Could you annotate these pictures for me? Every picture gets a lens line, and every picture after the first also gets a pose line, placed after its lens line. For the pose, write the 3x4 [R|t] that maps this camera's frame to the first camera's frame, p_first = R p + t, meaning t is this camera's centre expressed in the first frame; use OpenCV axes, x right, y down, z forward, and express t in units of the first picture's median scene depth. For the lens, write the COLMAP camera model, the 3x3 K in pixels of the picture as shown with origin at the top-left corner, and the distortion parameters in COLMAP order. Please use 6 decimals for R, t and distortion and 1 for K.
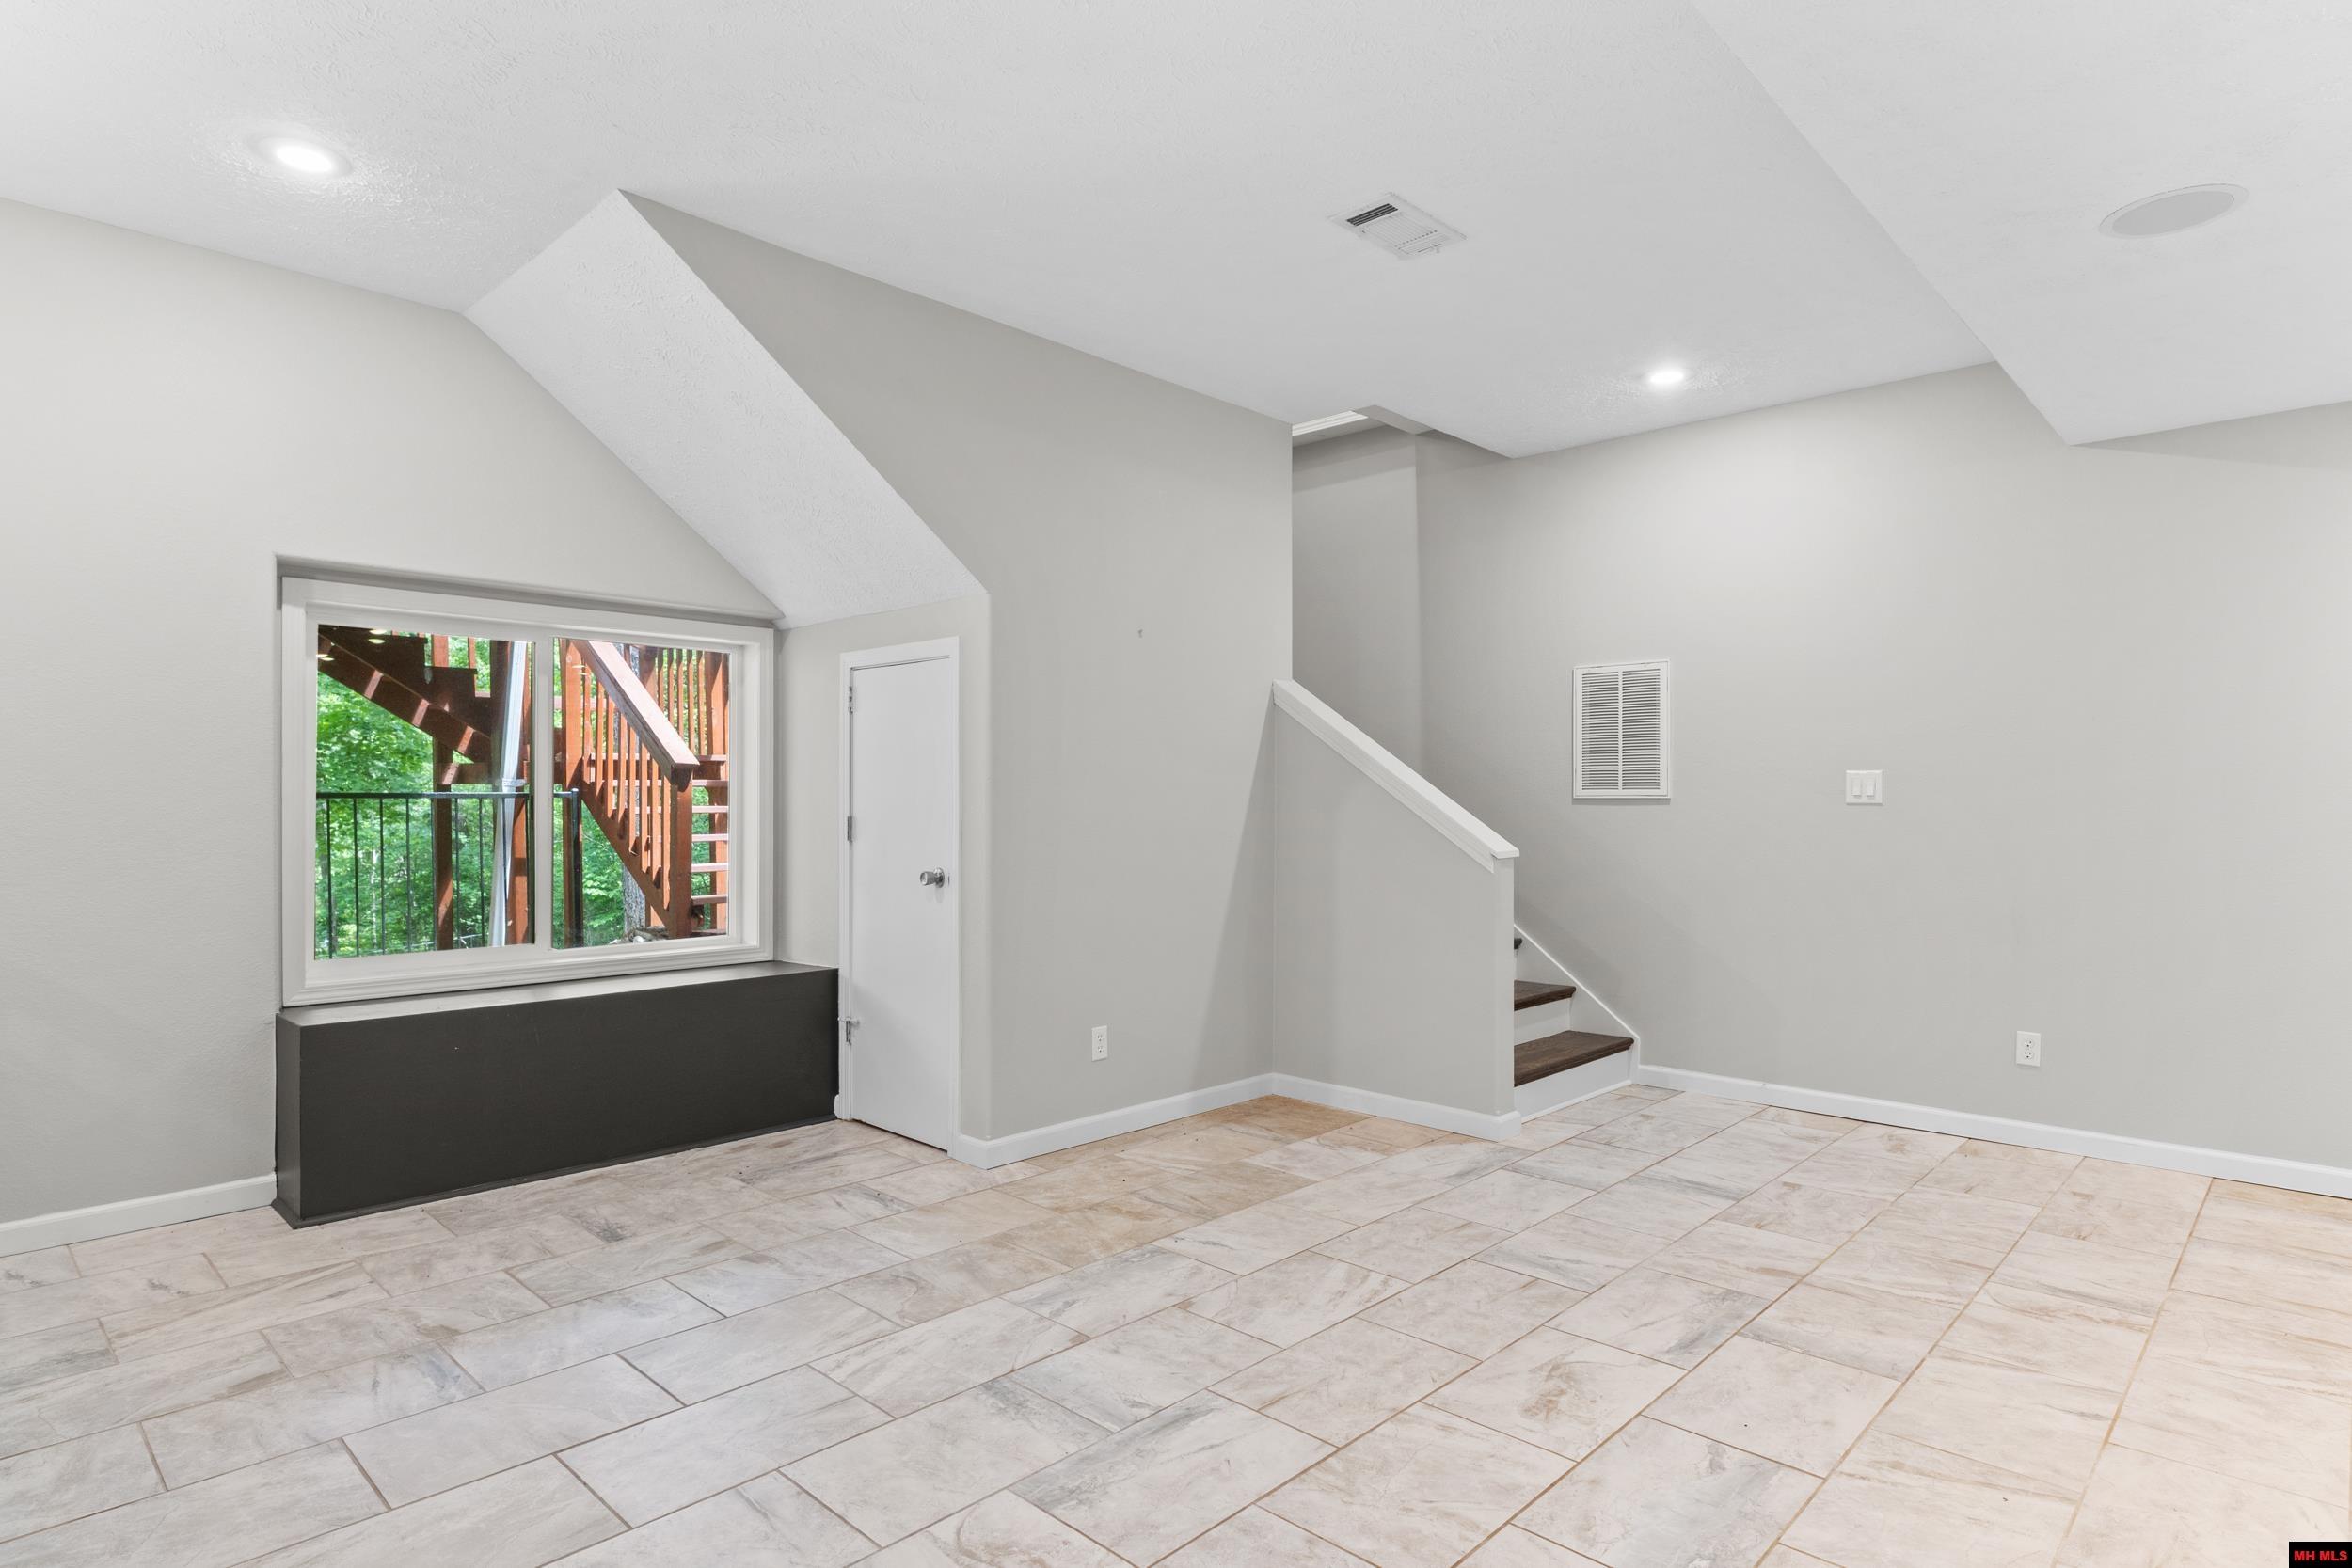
lens RADIAL K [[1238.0, 0, 1187.1], [0, 1238.0, 791.8], [0, 0, 1]] dist [-0.004261, -0.002385]
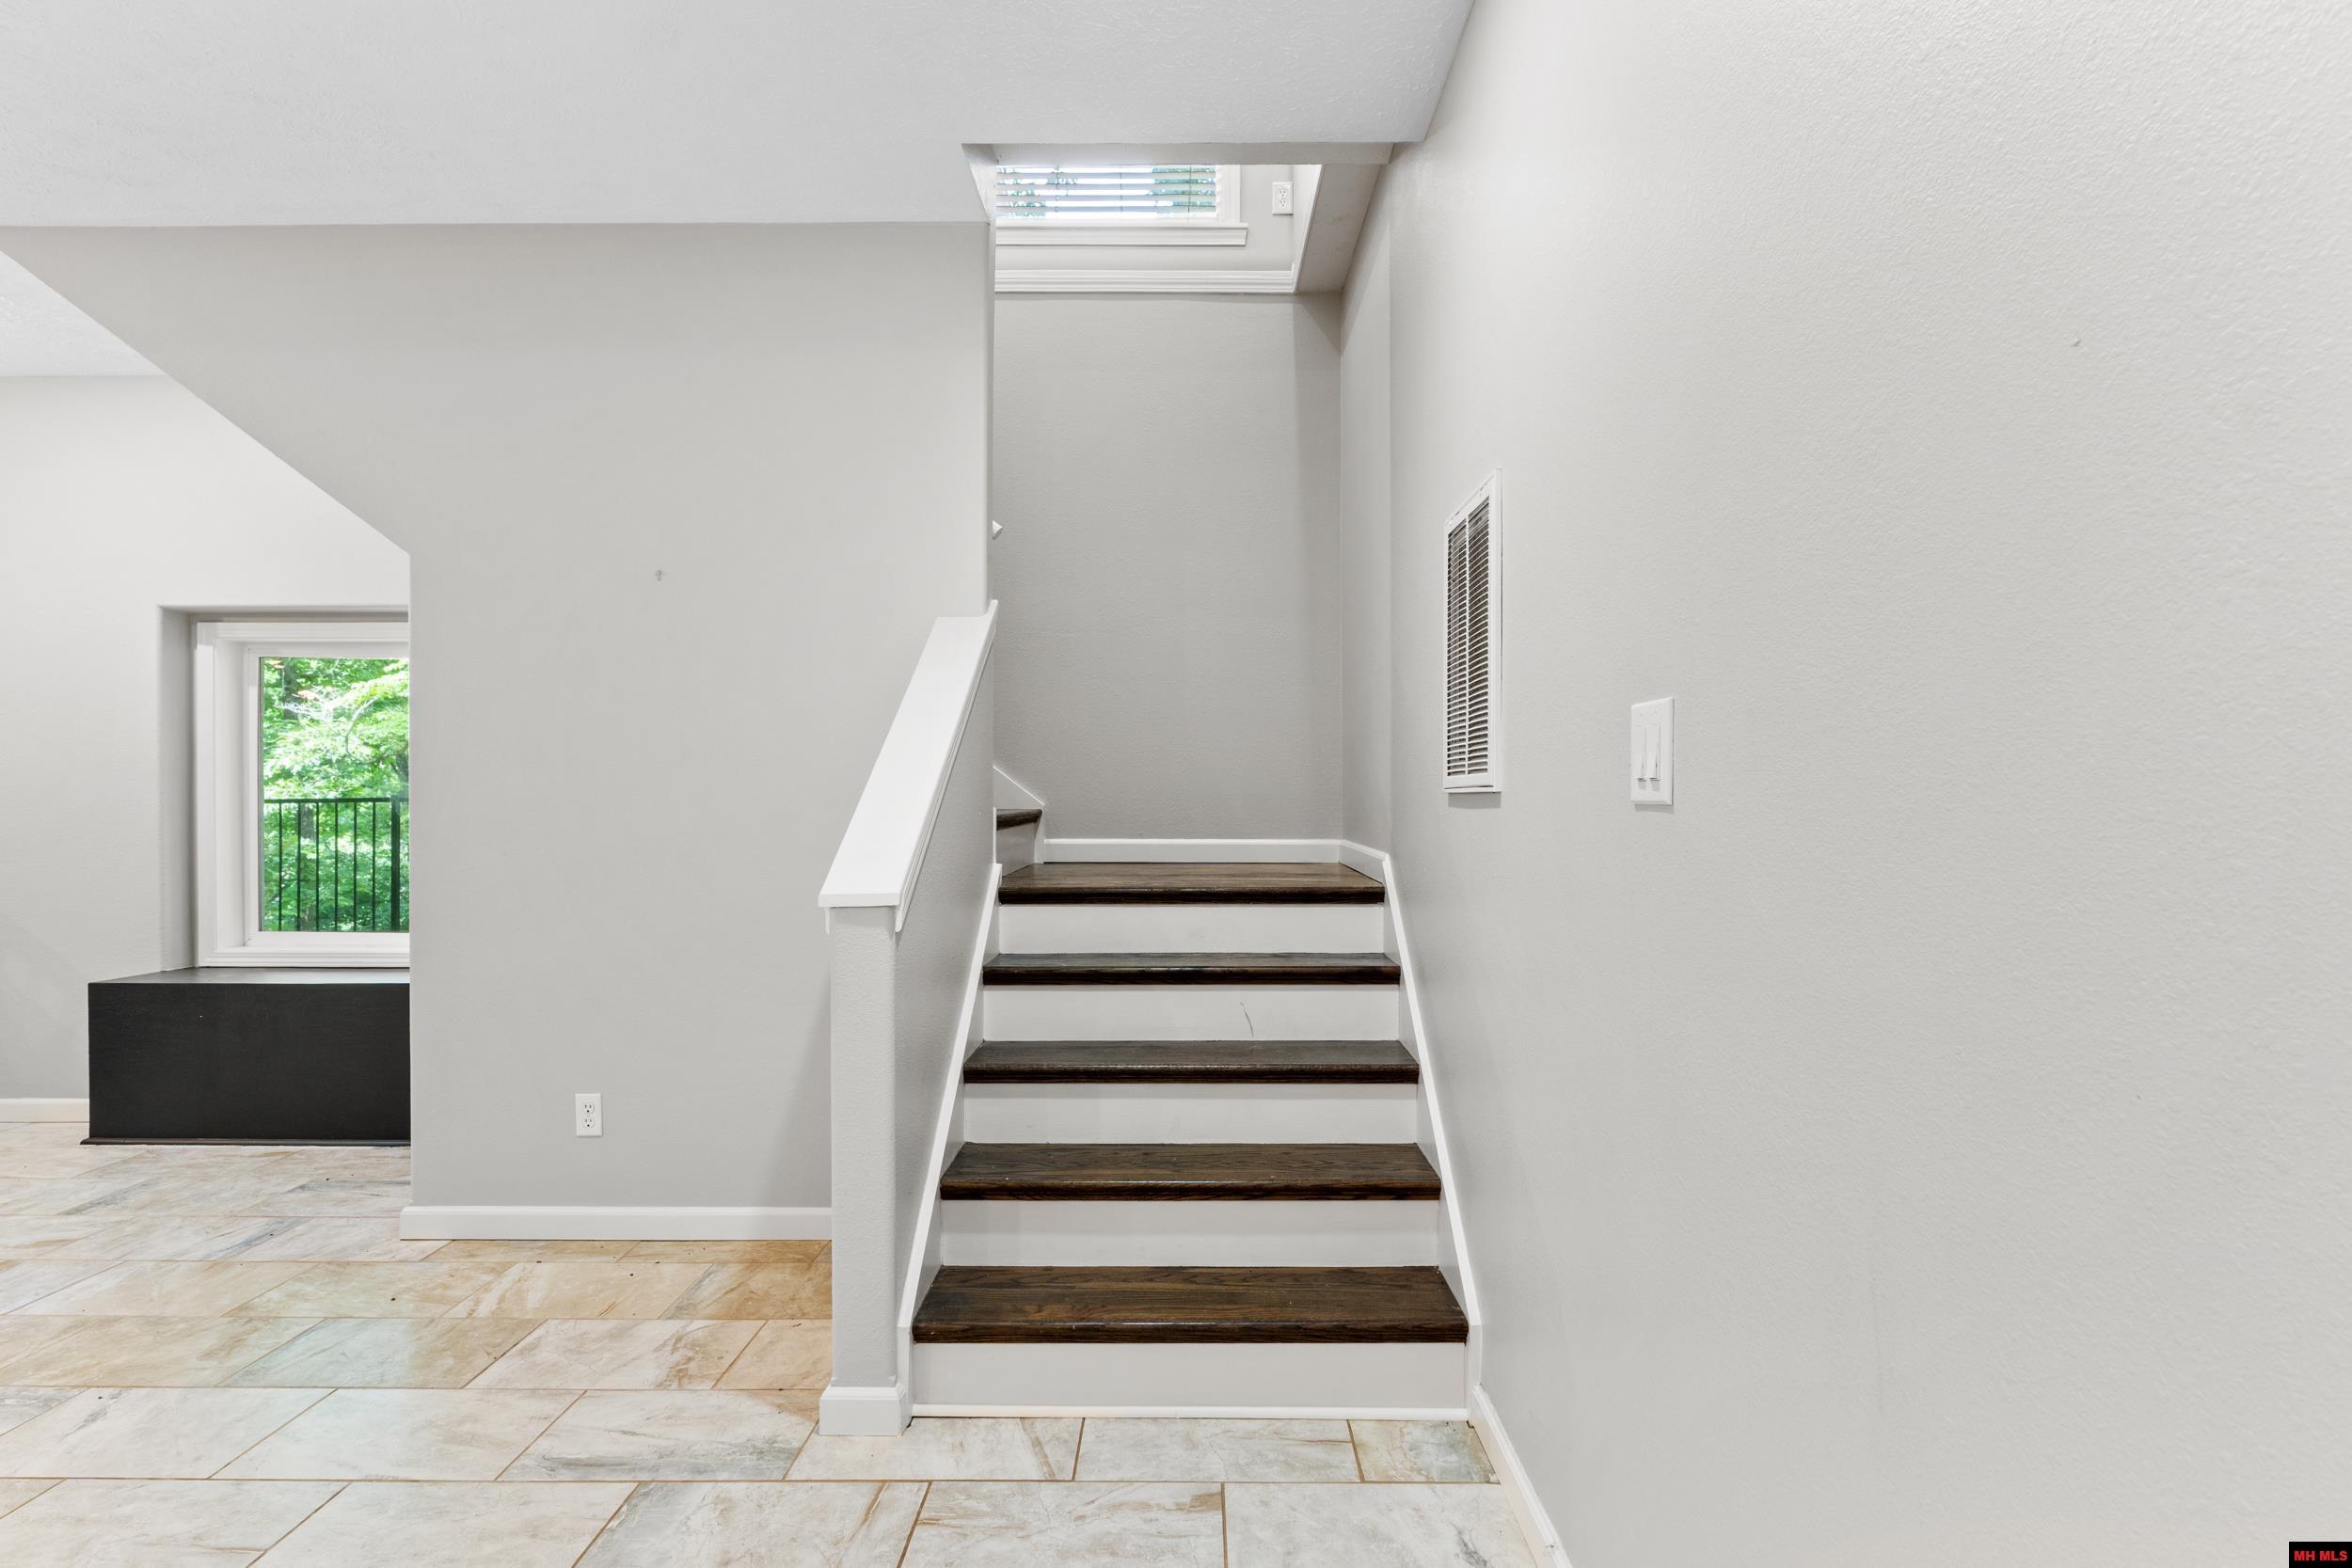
lens RADIAL K [[1238.0, 0, 1166.0], [0, 1238.0, 798.0], [0, 0, 1]] dist [-0.004261, -0.002385]
pose [[0.691025, -0.002336, -0.722827, 0.892103], [0.008213, 0.999956, 0.004620, 0.005736], [0.722784, -0.009129, 0.691013, 0.883728]]
